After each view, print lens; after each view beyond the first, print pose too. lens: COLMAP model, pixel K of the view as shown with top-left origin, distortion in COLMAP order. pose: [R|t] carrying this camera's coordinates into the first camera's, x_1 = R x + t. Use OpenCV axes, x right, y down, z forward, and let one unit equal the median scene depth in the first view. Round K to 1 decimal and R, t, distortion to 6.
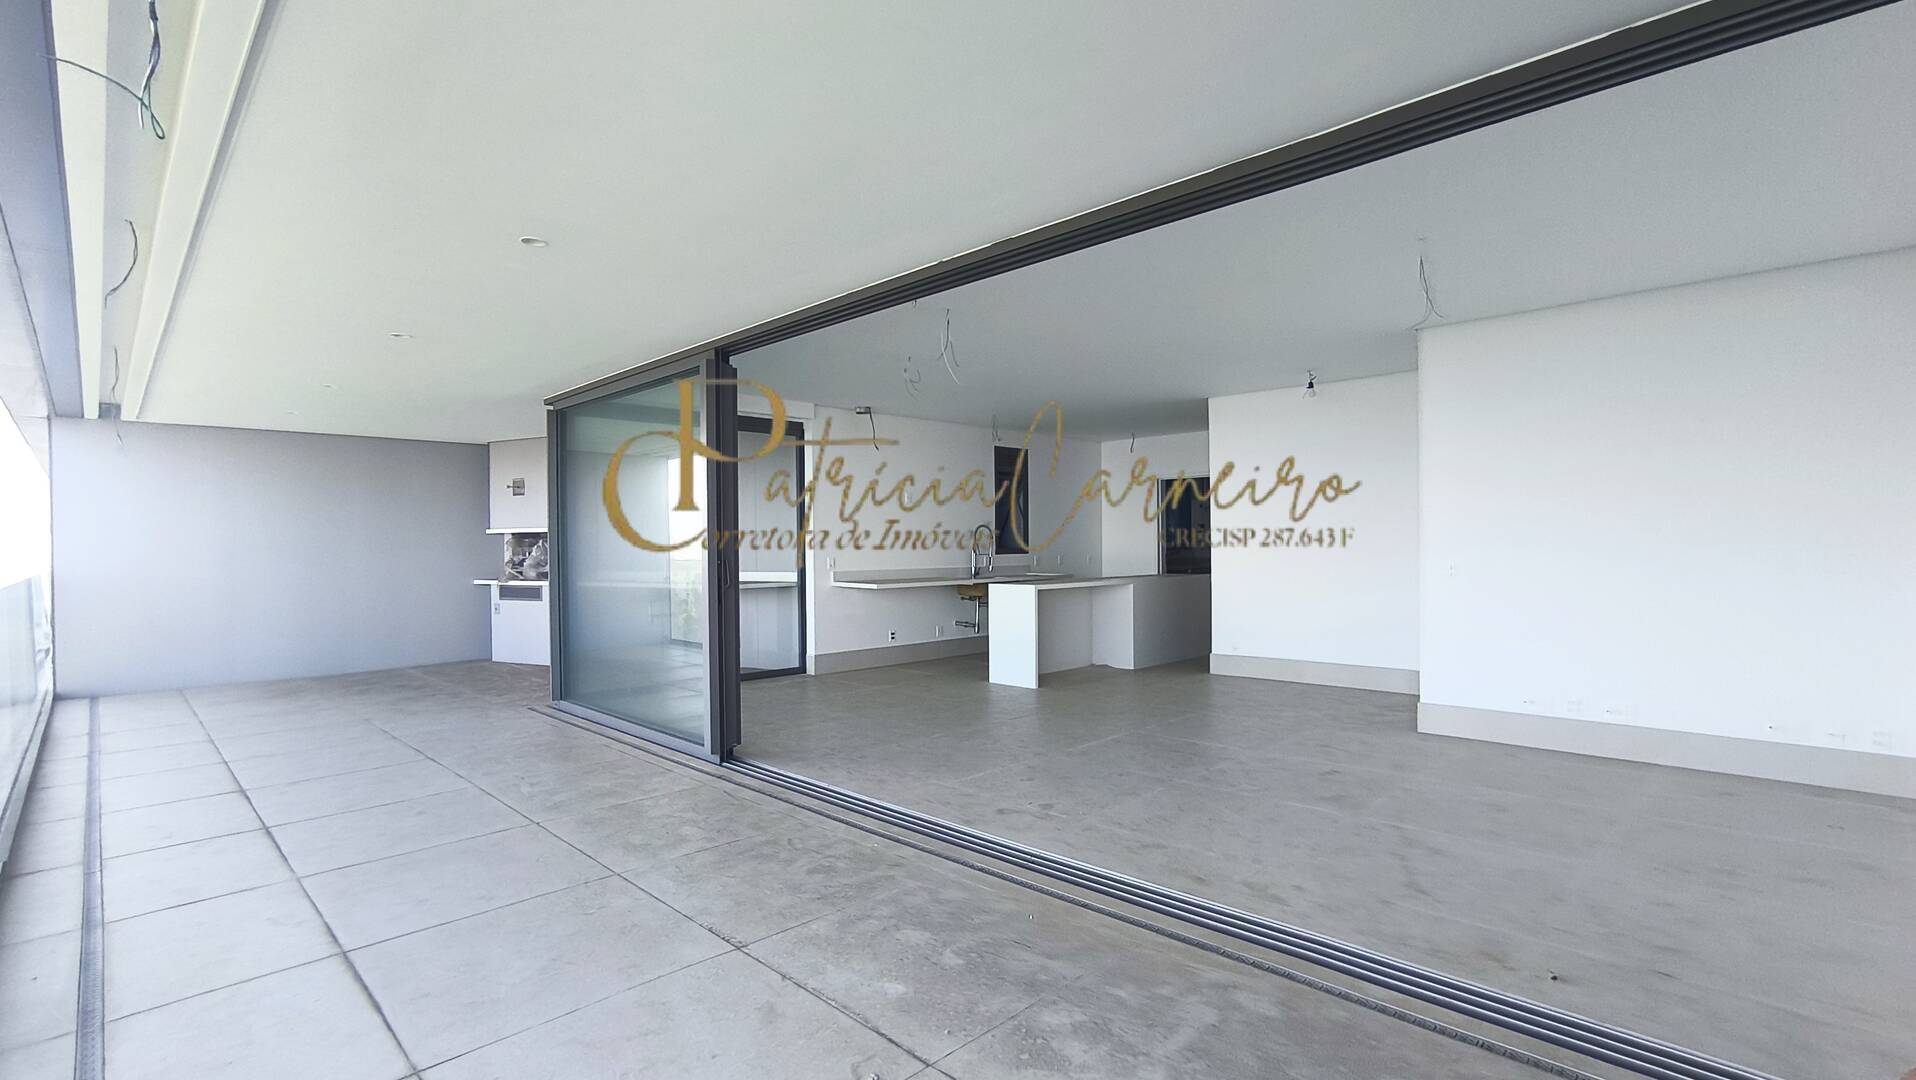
lens RADIAL K [[895.7, 0, 951.4], [0, 895.7, 545.9], [0, 0, 1]] dist [-0.006974, 0.015767]
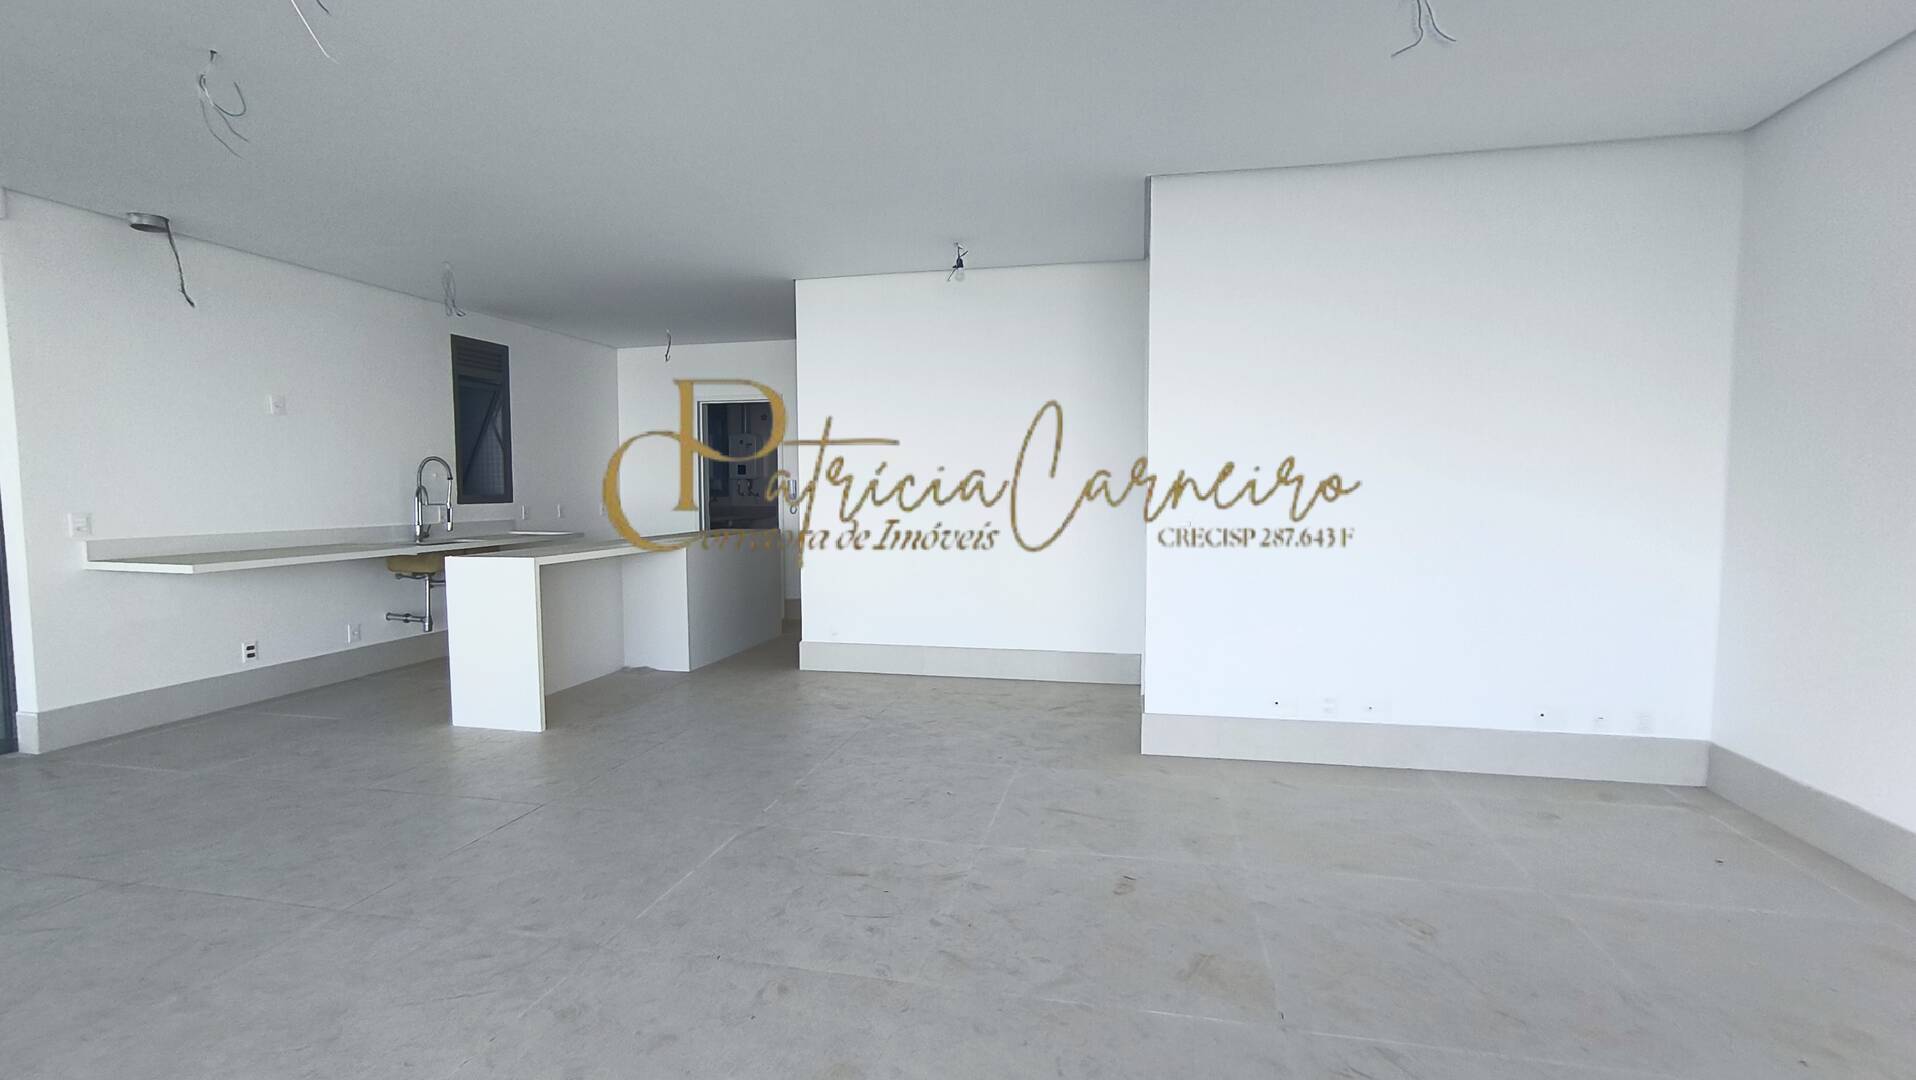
lens RADIAL K [[895.7, 0, 948.1], [0, 895.7, 541.4], [0, 0, 1]] dist [-0.006974, 0.015767]
pose [[0.852008, -0.025150, 0.522925, 0.014568], [-0.002935, 0.998600, 0.052809, 0.000795], [-0.523521, -0.046528, 0.850741, 0.304477]]
